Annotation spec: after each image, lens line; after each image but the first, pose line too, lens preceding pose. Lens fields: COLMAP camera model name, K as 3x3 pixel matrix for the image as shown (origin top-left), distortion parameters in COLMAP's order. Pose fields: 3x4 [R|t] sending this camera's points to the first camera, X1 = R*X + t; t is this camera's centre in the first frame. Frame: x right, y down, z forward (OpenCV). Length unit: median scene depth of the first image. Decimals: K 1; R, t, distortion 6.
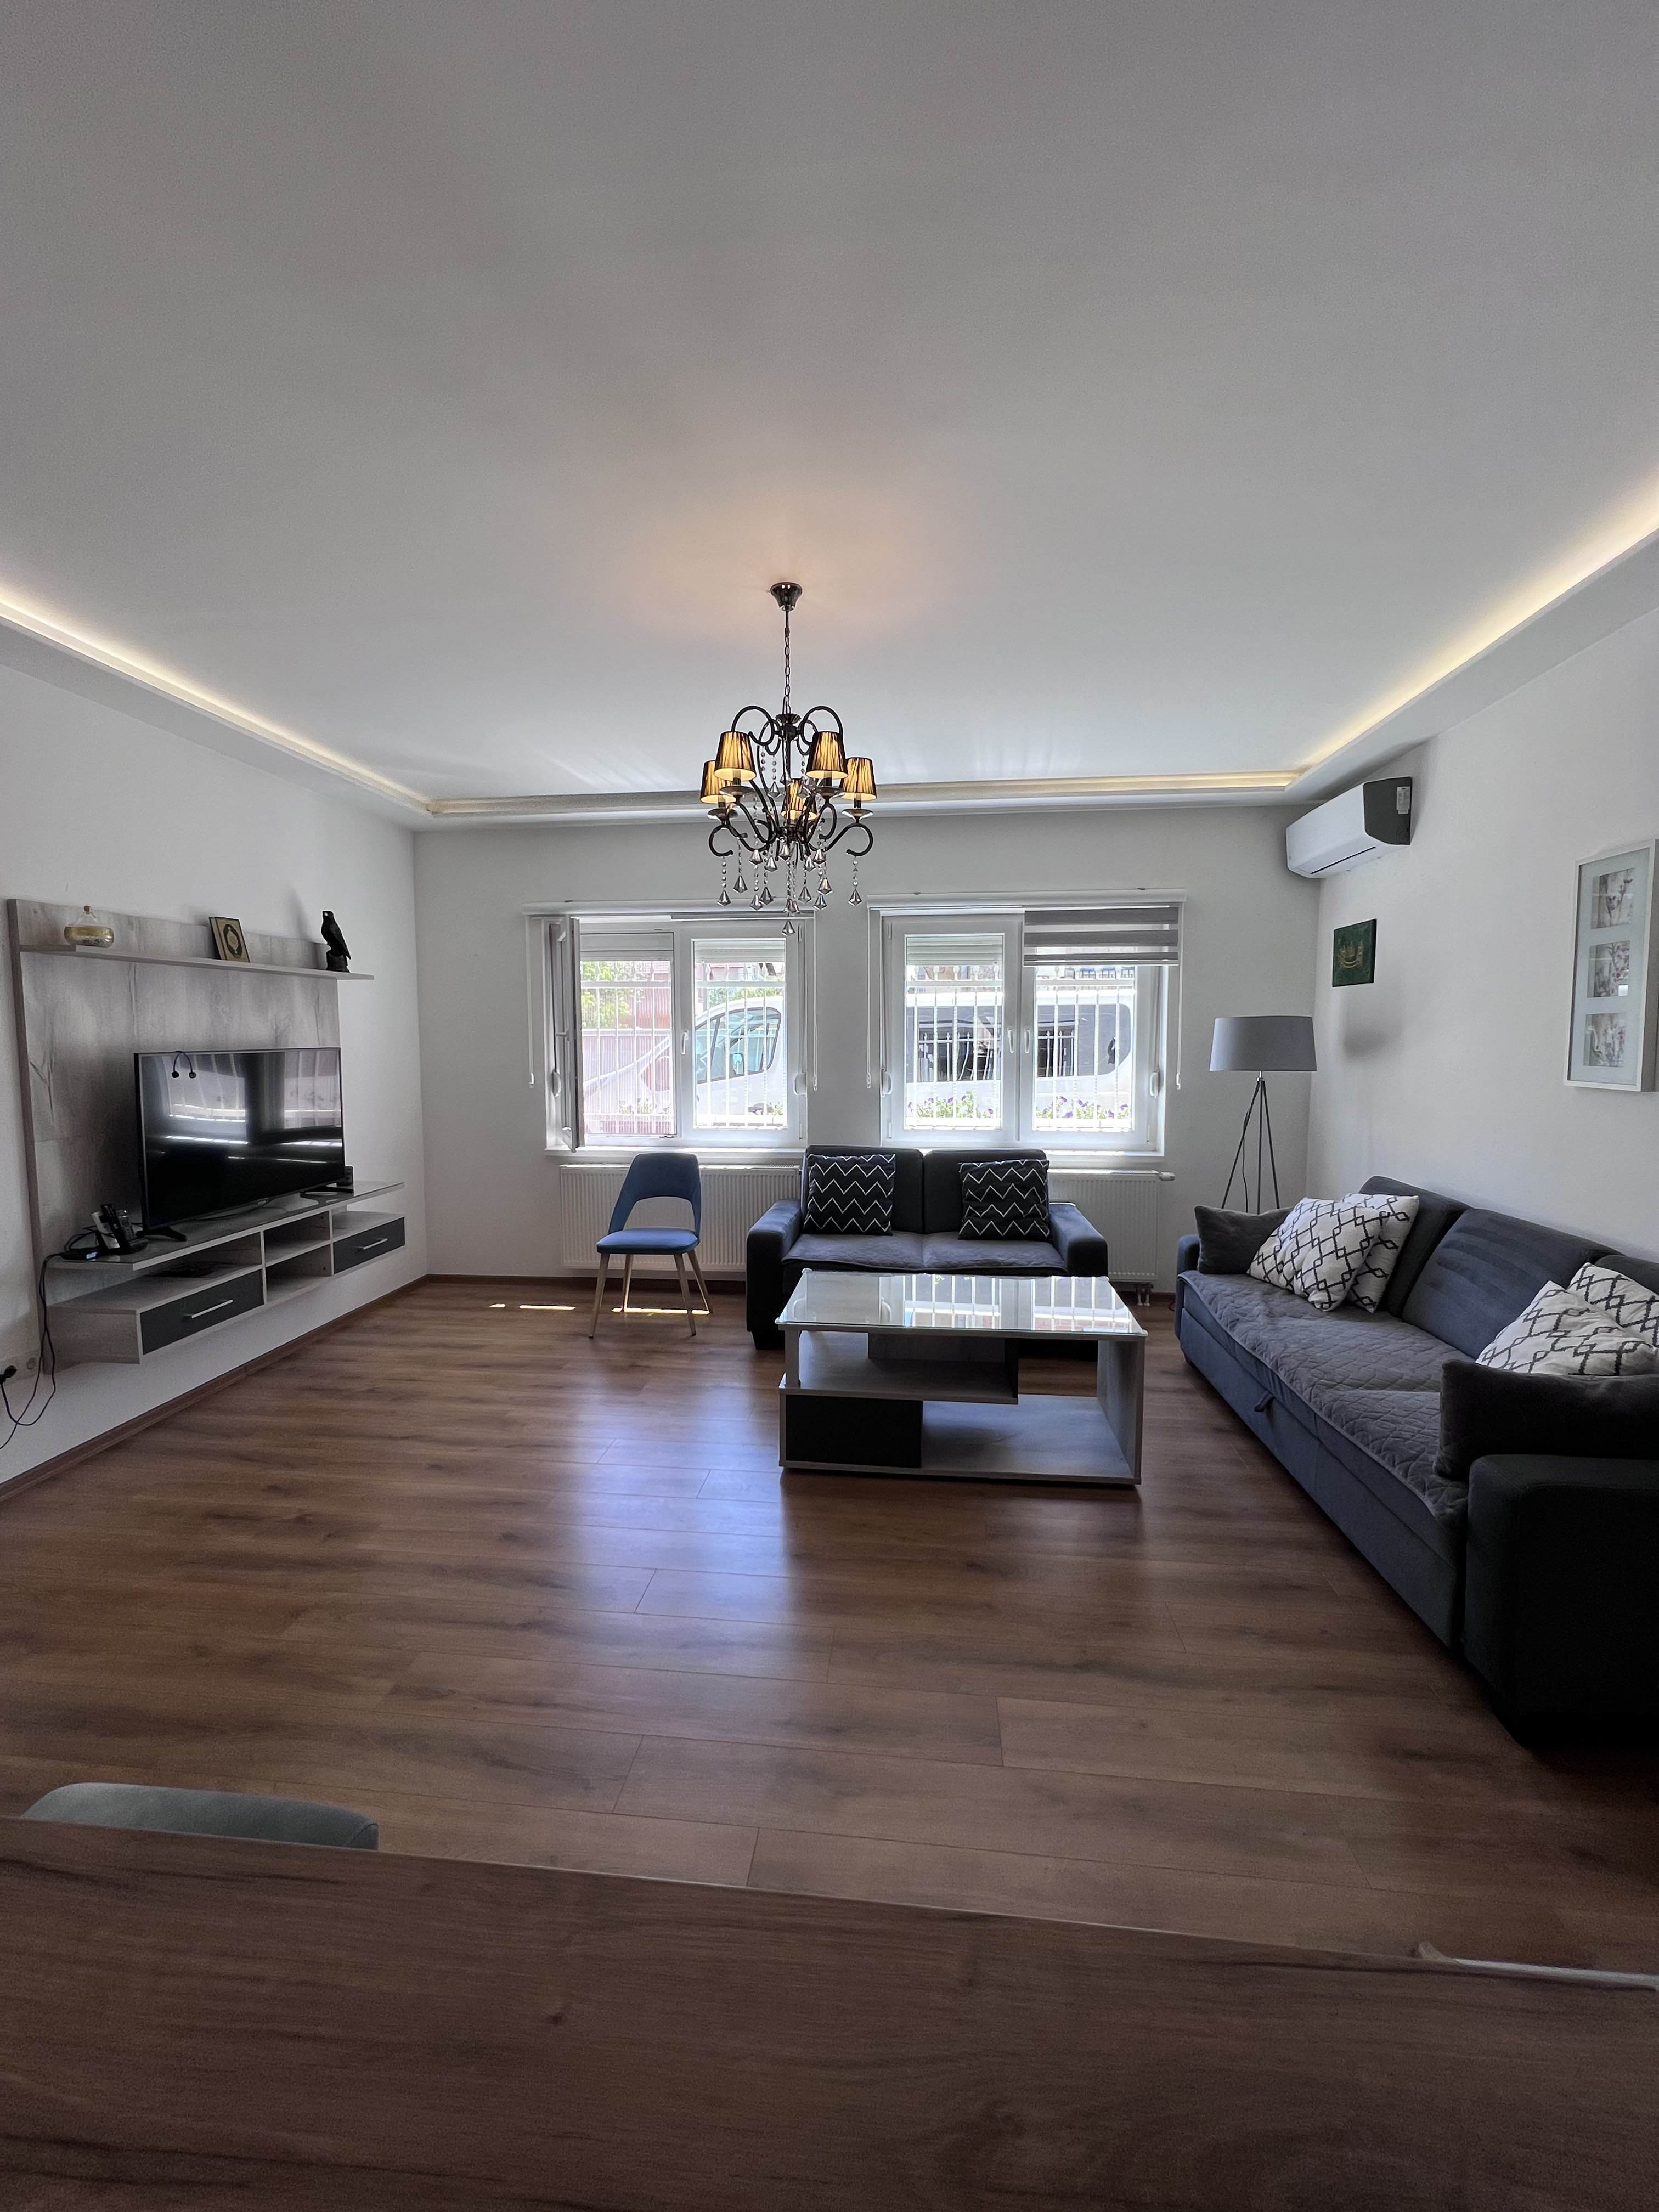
lens RADIAL K [[886.9, 0, 829.5], [0, 886.9, 1106.0], [0, 0, 1]] dist [0.000396, 0.000208]
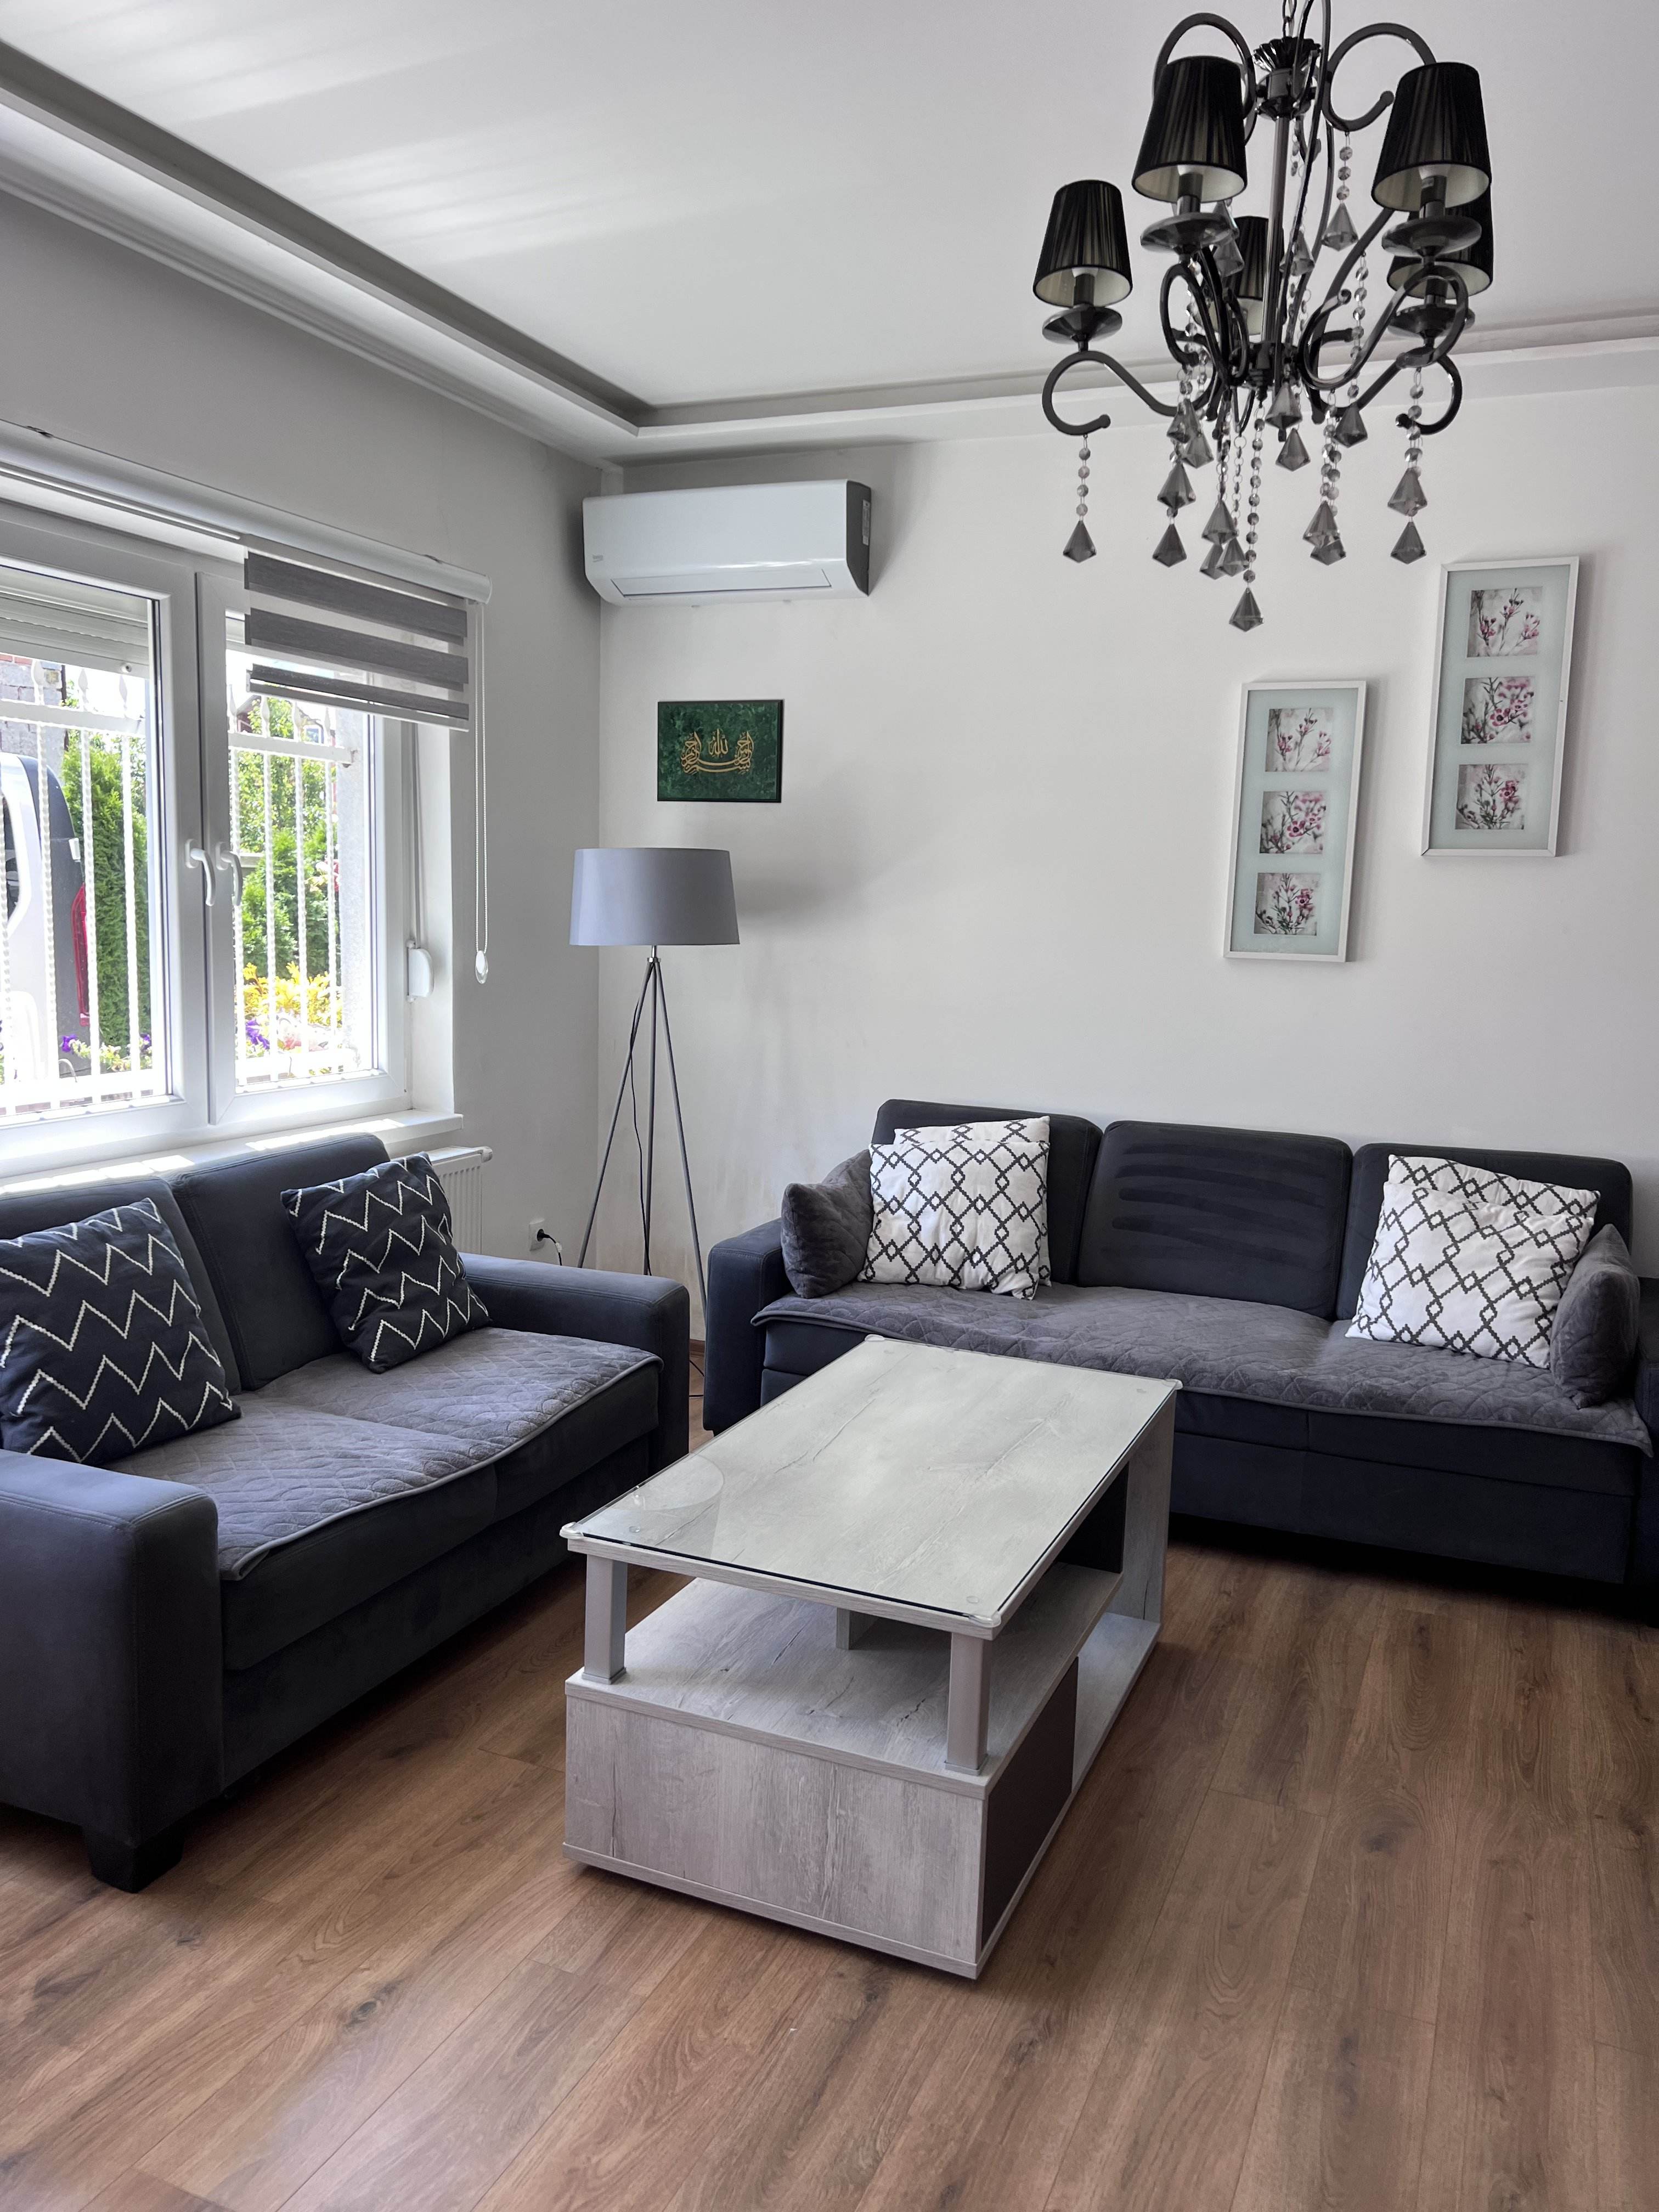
lens RADIAL K [[1659.5, 0, 847.8], [0, 1659.5, 1123.4], [0, 0, 1]] dist [0.049614, 0.000427]
pose [[0.286865, -0.122180, 0.950148, -0.560608], [0.045430, 0.992453, 0.113904, -0.044802], [-0.956893, 0.010491, 0.290251, 0.635035]]
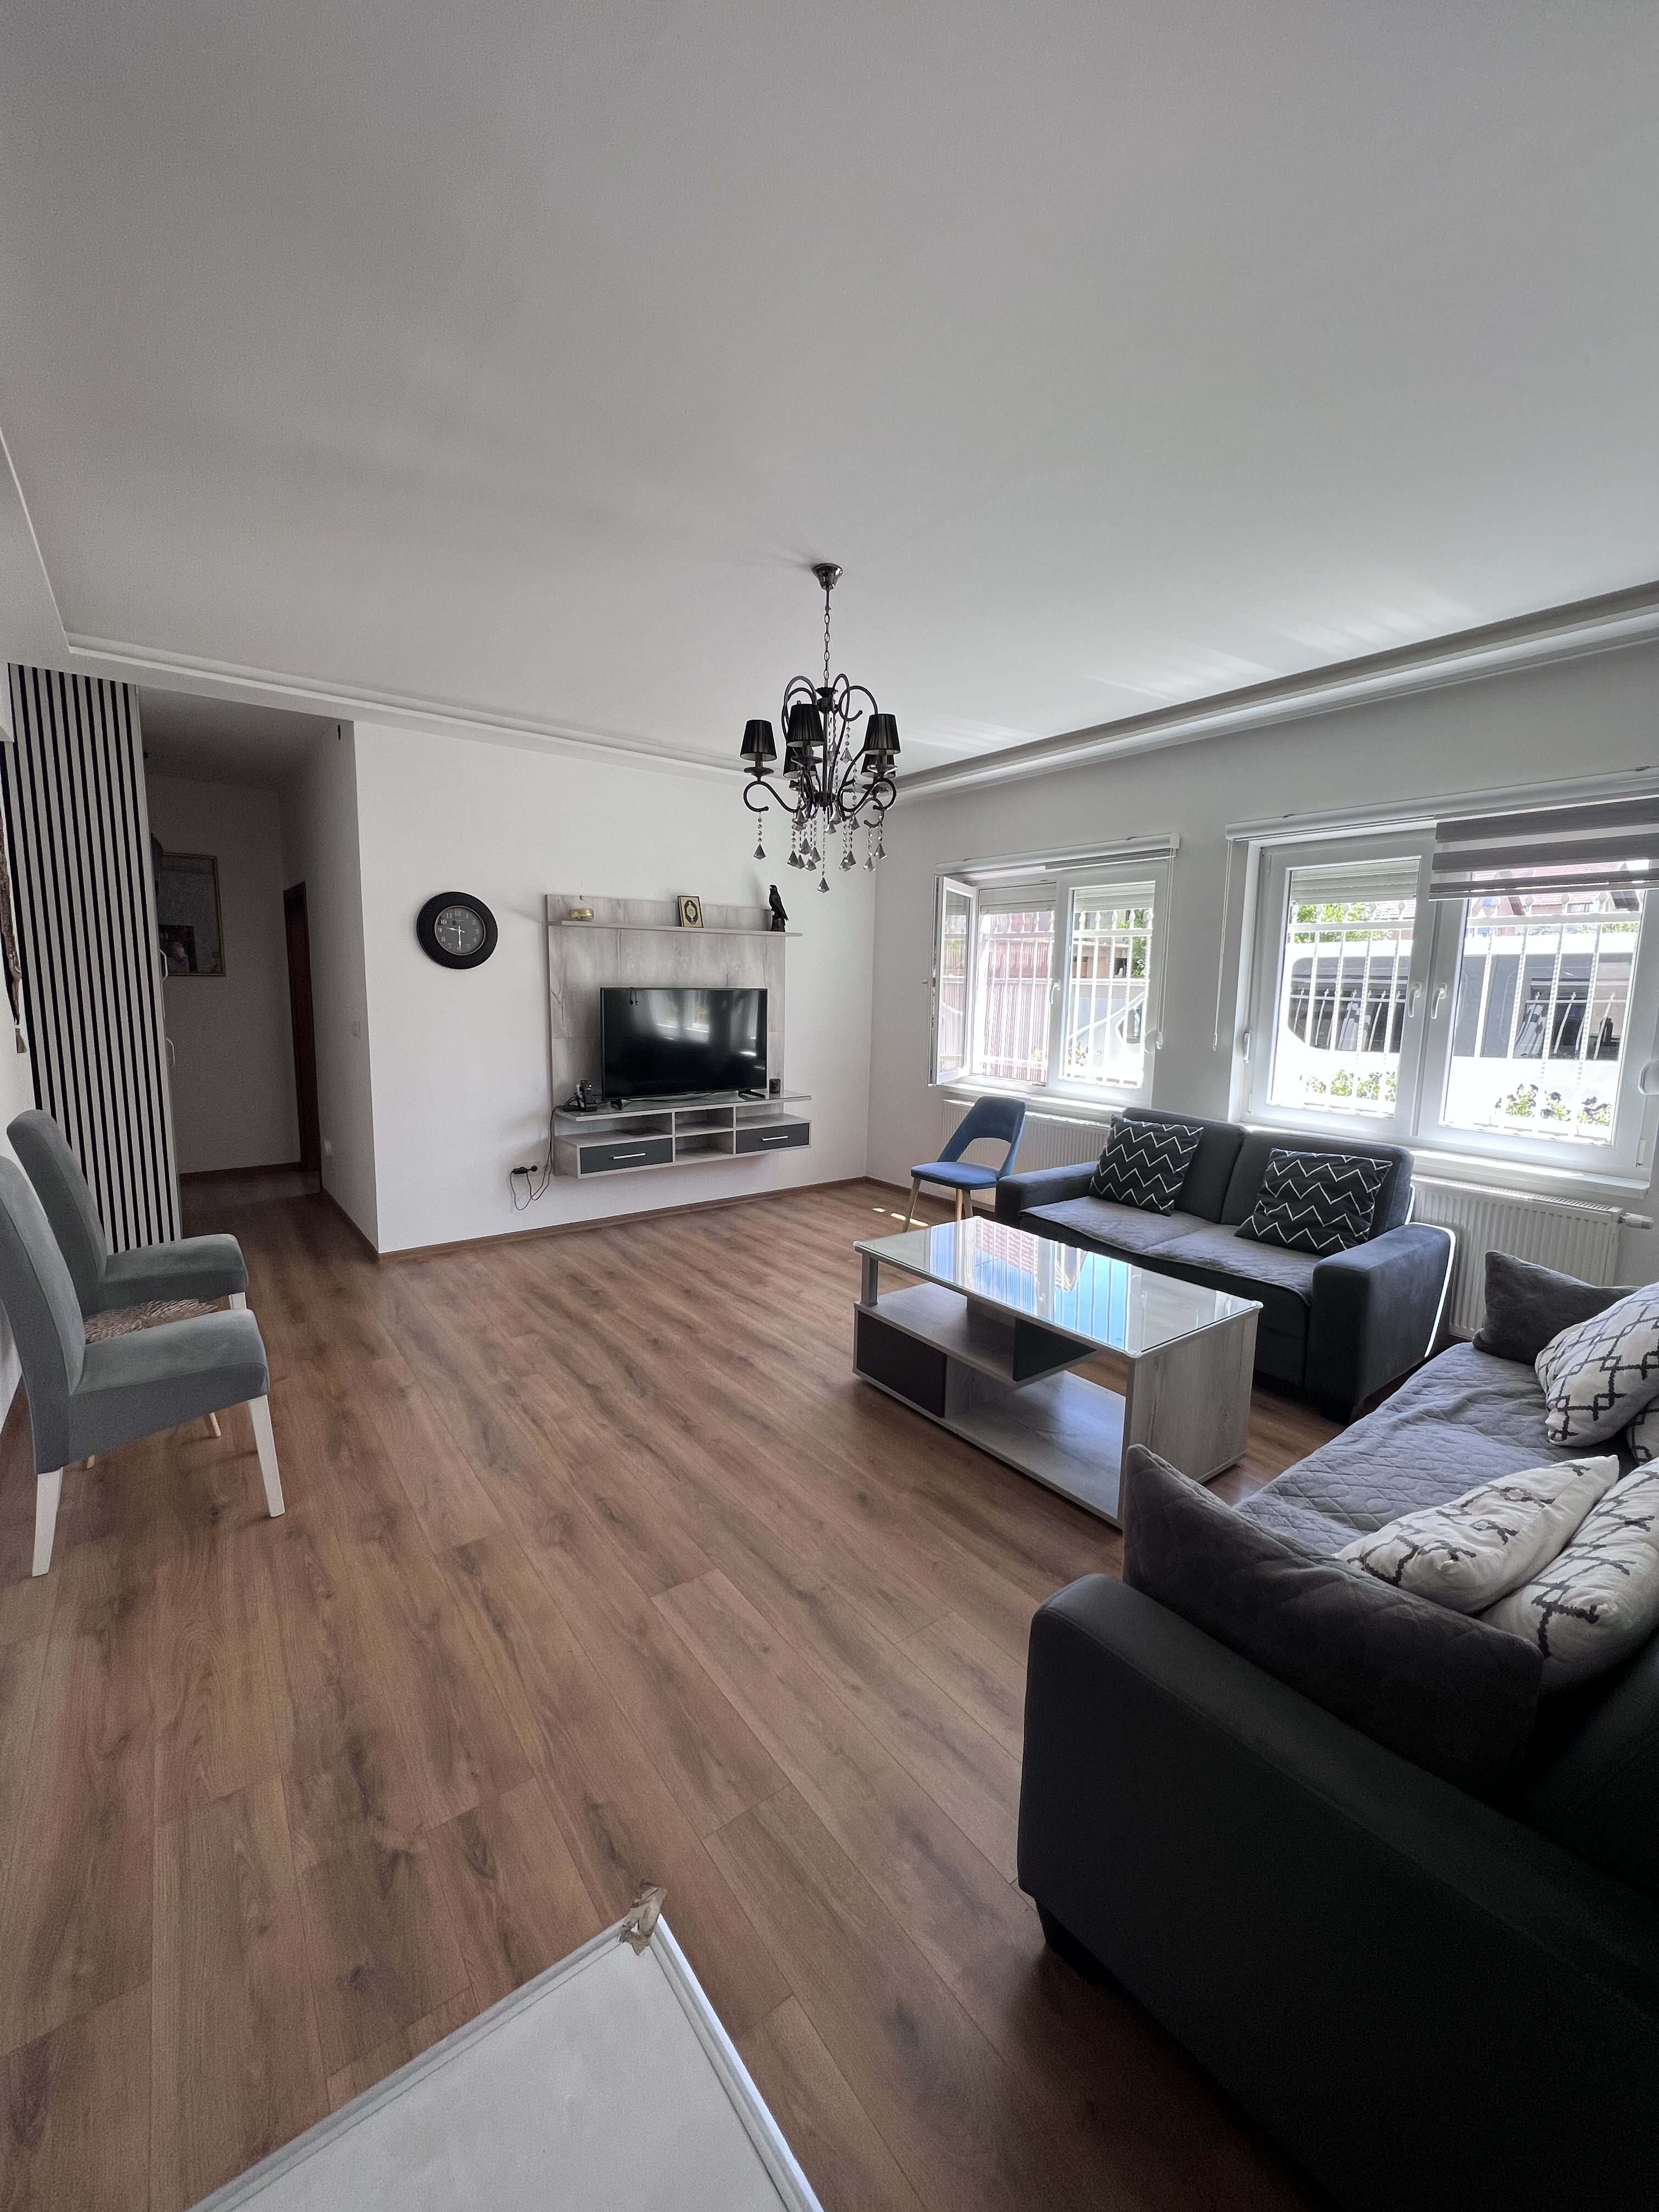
lens RADIAL K [[884.2, 0, 832.5], [0, 884.2, 1103.8], [0, 0, 1]] dist [0.001122, 0.000620]
pose [[0.685211, 0.117155, -0.718860, 0.523018], [-0.078194, 0.993107, 0.087316, -0.018520], [0.724135, -0.003619, 0.689649, 0.164328]]
